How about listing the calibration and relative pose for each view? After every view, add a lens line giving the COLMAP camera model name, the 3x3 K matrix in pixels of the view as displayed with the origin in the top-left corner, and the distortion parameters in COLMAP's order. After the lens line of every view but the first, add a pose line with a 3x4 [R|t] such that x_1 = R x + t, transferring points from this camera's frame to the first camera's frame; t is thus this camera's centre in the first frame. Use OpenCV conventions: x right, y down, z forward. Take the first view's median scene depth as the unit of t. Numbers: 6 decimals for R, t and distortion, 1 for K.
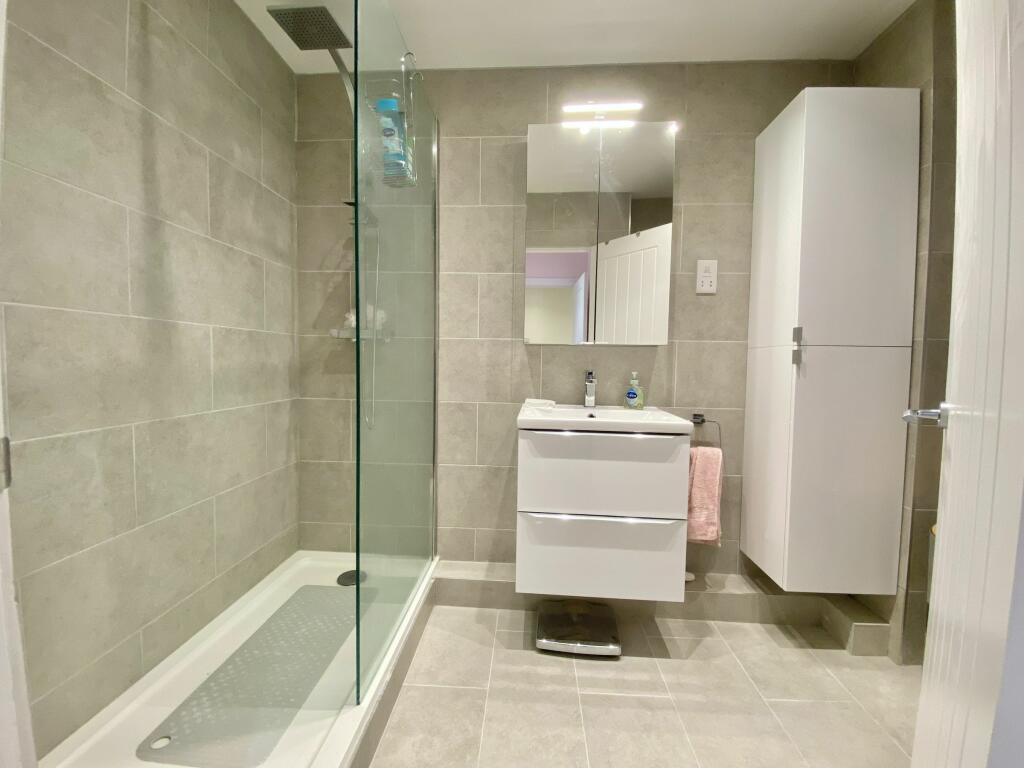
lens RADIAL K [[427.6, 0, 512.0], [0, 427.6, 384.0], [0, 0, 1]] dist [0.046547, -0.033366]
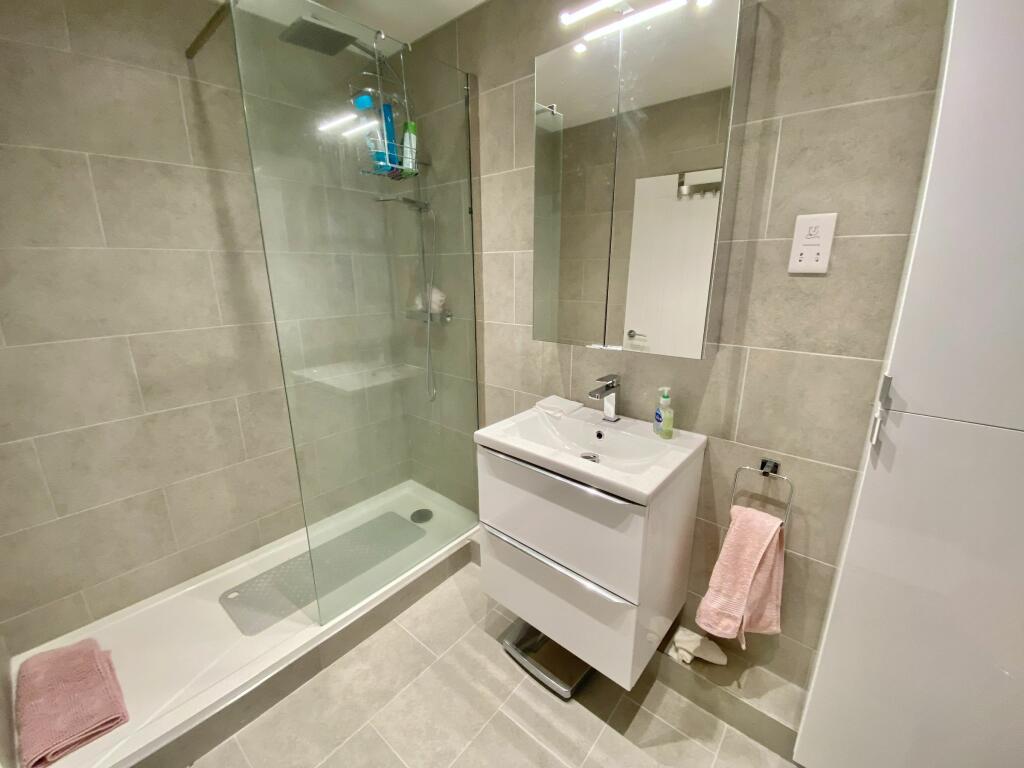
lens RADIAL K [[417.2, 0, 512.0], [0, 417.2, 384.0], [0, 0, 1]] dist [0.045007, -0.037213]
pose [[0.795475, 0.139816, -0.589636, 0.580723], [-0.015026, 0.977271, 0.211461, -0.210875], [0.605800, -0.159352, 0.779495, 0.330467]]
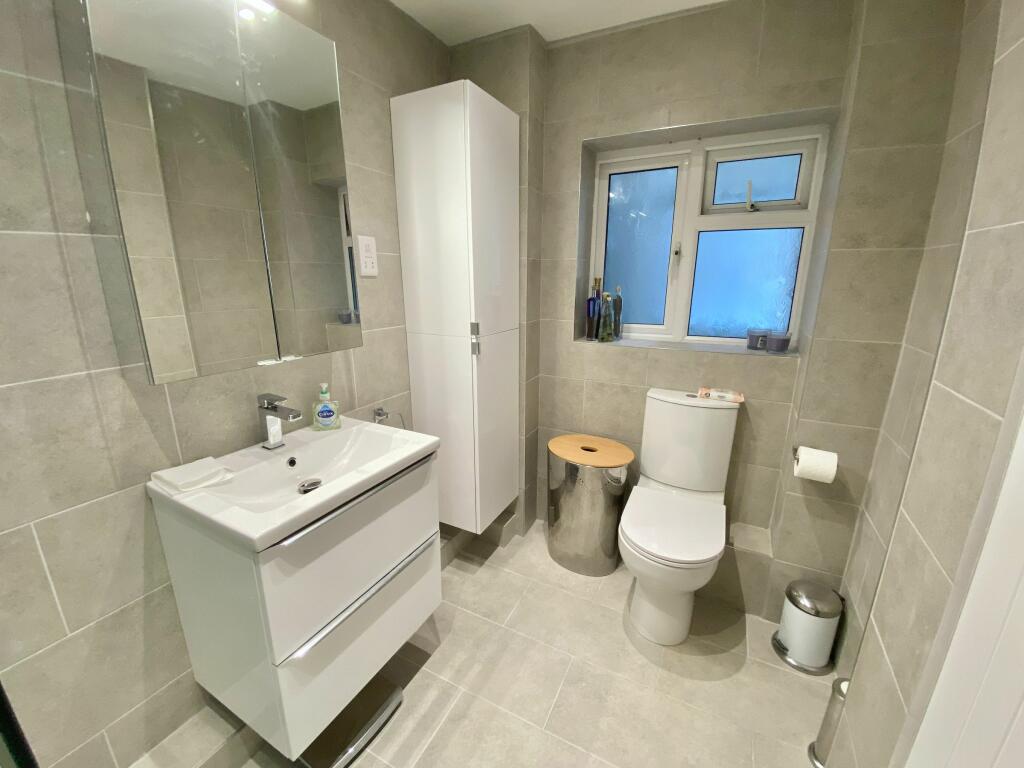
lens RADIAL K [[417.2, 0, 512.0], [0, 417.2, 384.0], [0, 0, 1]] dist [0.045007, -0.037213]
pose [[0.408168, -0.245000, 0.879417, -0.280466], [0.052196, 0.968002, 0.245453, -0.227655], [-0.911414, -0.054284, 0.407895, 0.445987]]
